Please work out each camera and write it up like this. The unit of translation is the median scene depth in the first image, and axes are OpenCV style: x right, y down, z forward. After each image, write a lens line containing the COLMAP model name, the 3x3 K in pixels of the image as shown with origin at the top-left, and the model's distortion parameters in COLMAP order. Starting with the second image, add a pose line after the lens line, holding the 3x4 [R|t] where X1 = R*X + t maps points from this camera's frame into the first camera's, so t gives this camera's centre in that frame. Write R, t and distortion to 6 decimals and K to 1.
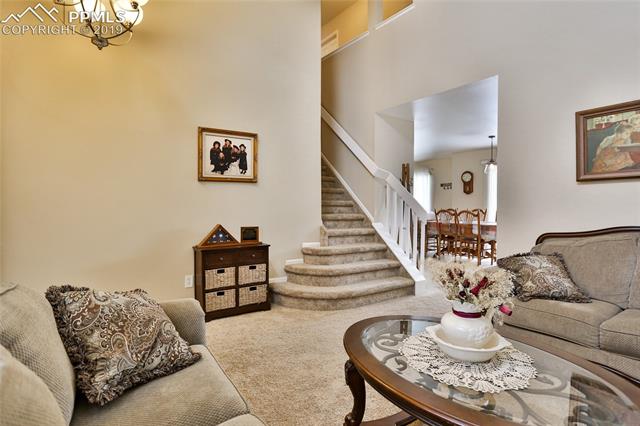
lens RADIAL K [[325.2, 0, 318.1], [0, 325.2, 204.2], [0, 0, 1]] dist [-0.044683, 0.000393]
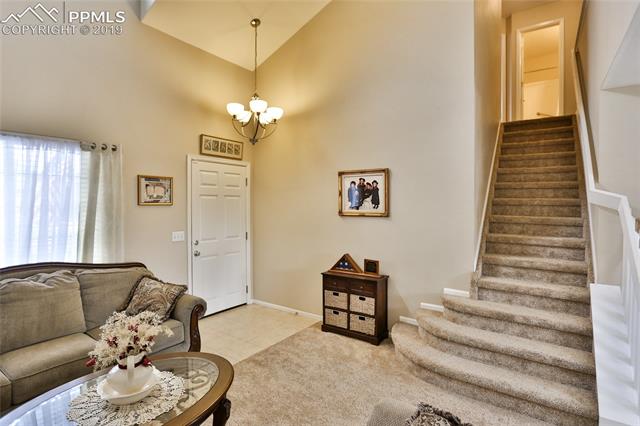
lens RADIAL K [[325.2, 0, 318.1], [0, 325.2, 204.2], [0, 0, 1]] dist [-0.044683, 0.000393]
pose [[0.345085, 0.003299, -0.938566, 0.722826], [-0.003924, 0.999990, 0.002072, -0.113623], [0.938563, 0.002967, 0.345095, 0.479575]]
